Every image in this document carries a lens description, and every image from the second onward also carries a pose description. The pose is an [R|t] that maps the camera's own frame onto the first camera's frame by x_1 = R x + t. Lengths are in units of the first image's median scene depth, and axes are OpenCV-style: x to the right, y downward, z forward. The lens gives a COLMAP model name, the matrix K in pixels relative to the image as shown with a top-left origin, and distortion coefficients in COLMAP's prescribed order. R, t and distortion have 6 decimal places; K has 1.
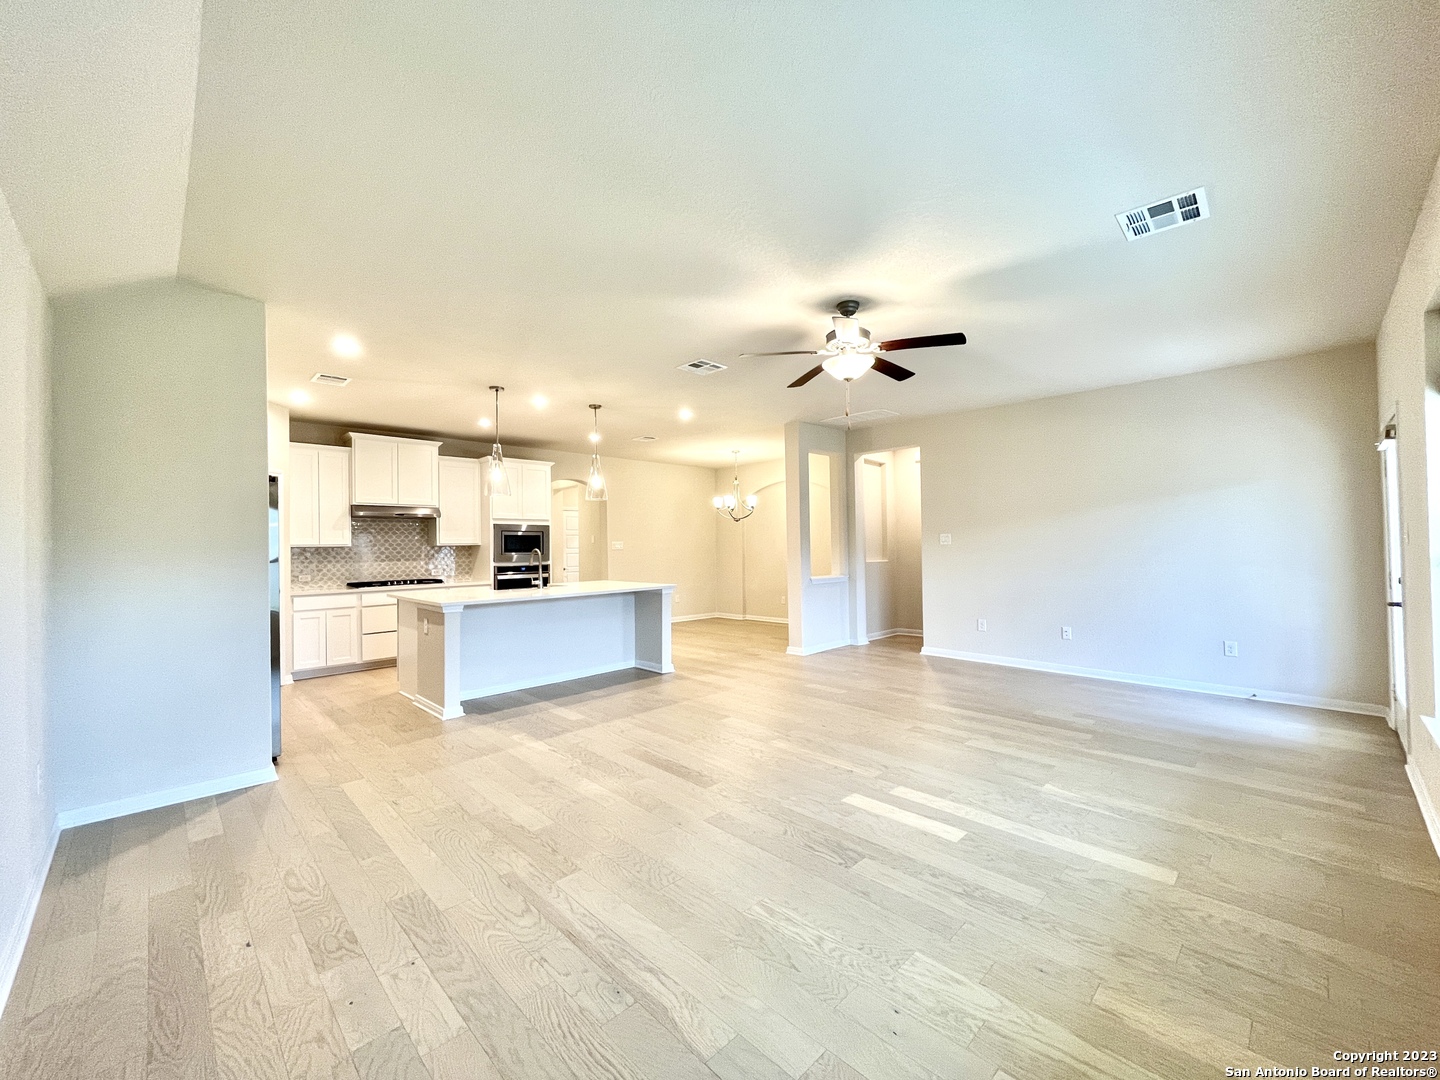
lens RADIAL K [[582.6, 0, 716.1], [0, 582.6, 540.8], [0, 0, 1]] dist [-0.001818, 0.000037]
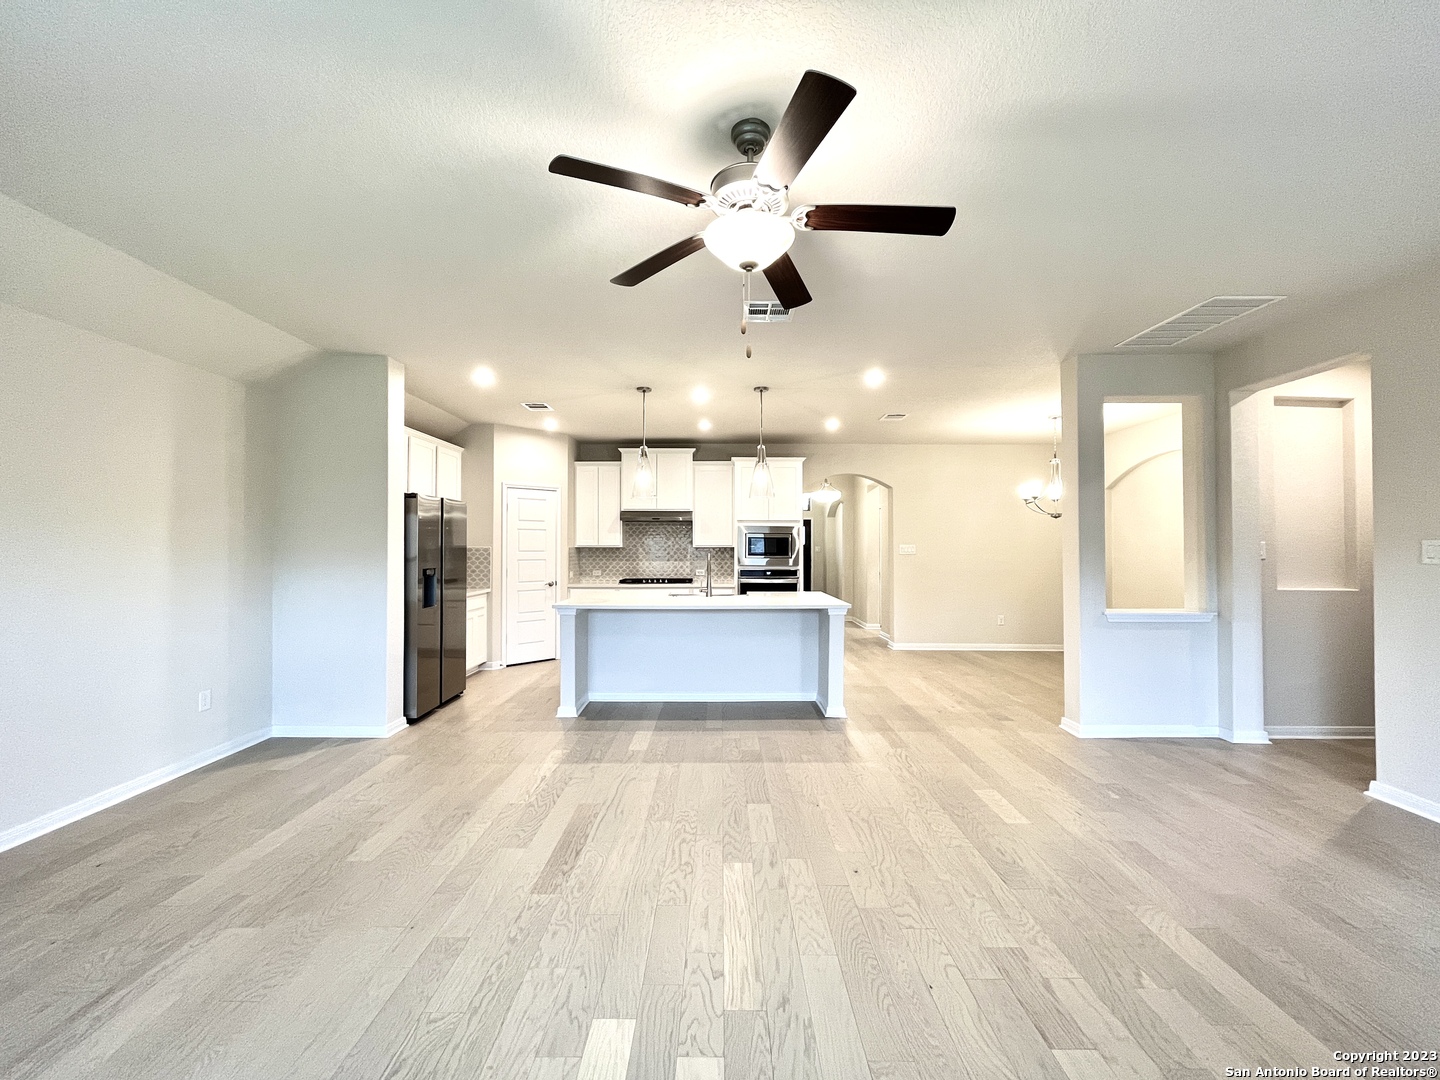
lens RADIAL K [[583.7, 0, 717.8], [0, 583.7, 538.6], [0, 0, 1]] dist [-0.002184, 0.000219]
pose [[0.713499, 0.005443, -0.700635, 0.318672], [-0.006056, 0.999980, 0.001602, -0.010241], [0.700630, 0.003100, 0.713518, 0.311737]]
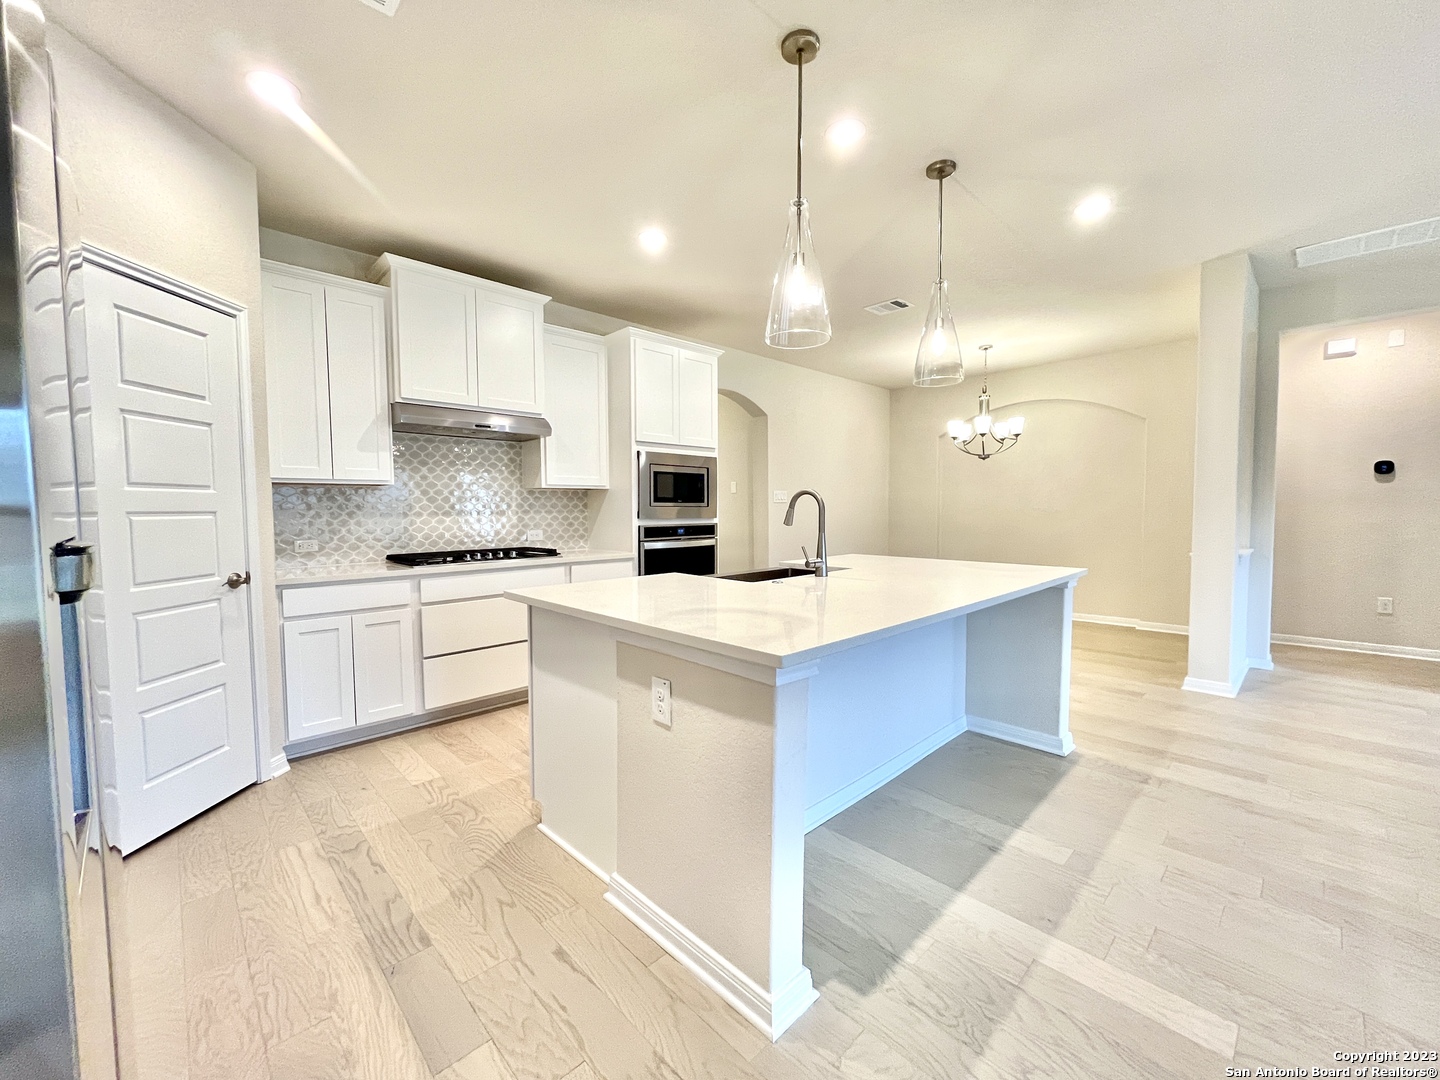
lens RADIAL K [[582.6, 0, 716.1], [0, 582.6, 540.8], [0, 0, 1]] dist [-0.001818, 0.000037]
pose [[0.999925, 0.009388, -0.007809, -0.340274], [-0.008859, 0.997829, 0.065265, 0.022981], [0.008405, -0.065191, 0.997837, 0.489754]]
